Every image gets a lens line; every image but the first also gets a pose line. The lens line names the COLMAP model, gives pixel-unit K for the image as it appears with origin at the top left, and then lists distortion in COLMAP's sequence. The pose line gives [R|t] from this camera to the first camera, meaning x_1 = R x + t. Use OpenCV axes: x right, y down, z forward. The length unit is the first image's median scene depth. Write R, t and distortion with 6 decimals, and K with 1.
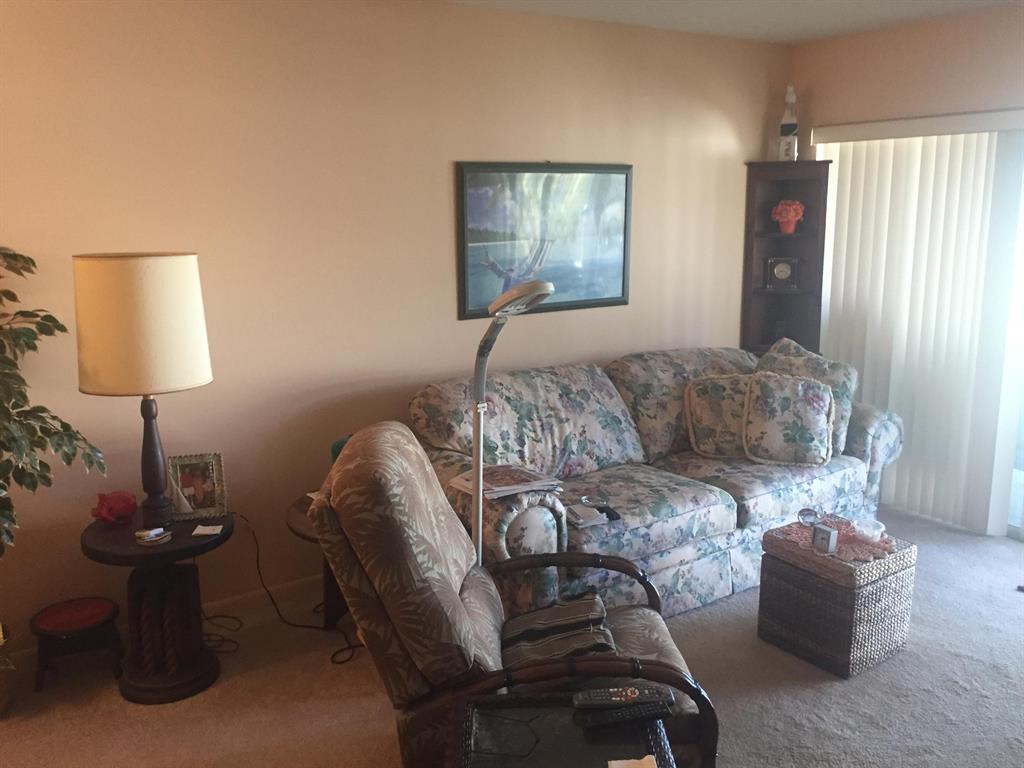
lens RADIAL K [[871.2, 0, 511.4], [0, 871.2, 383.5], [0, 0, 1]] dist [0.017118, -0.020083]
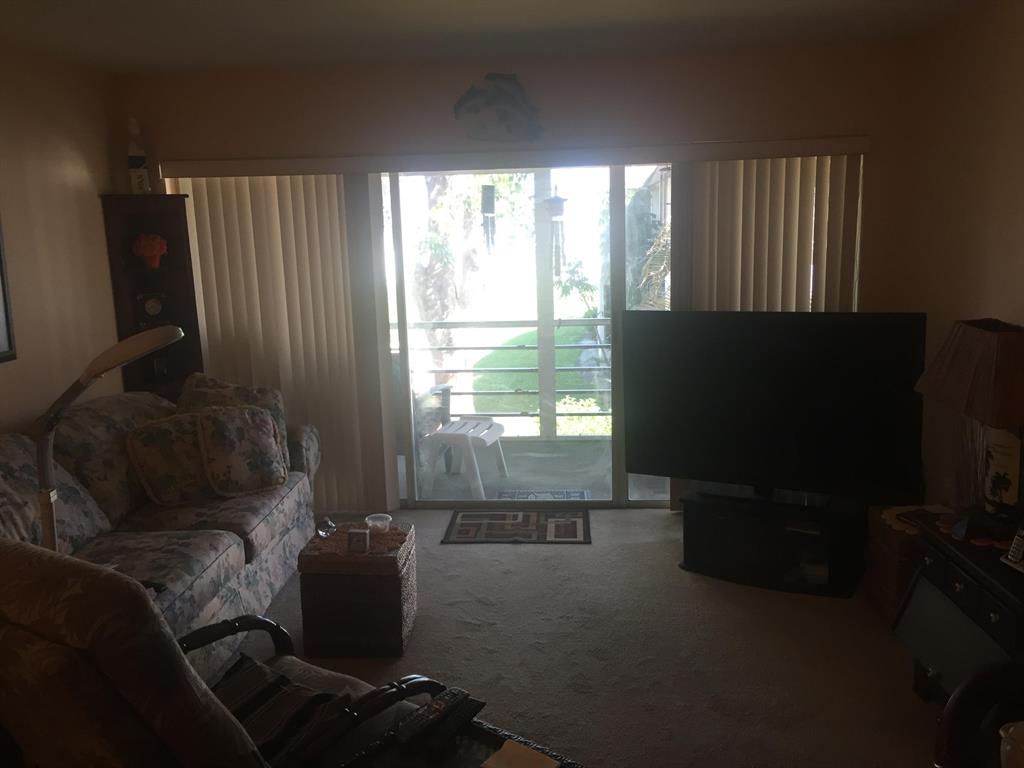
lens RADIAL K [[871.2, 0, 512.2], [0, 871.2, 385.7], [0, 0, 1]] dist [0.017118, -0.020083]
pose [[0.607947, -0.148913, 0.779888, -0.272392], [0.177502, 0.982885, 0.049305, -0.025280], [-0.773882, 0.108457, 0.623974, 0.121089]]
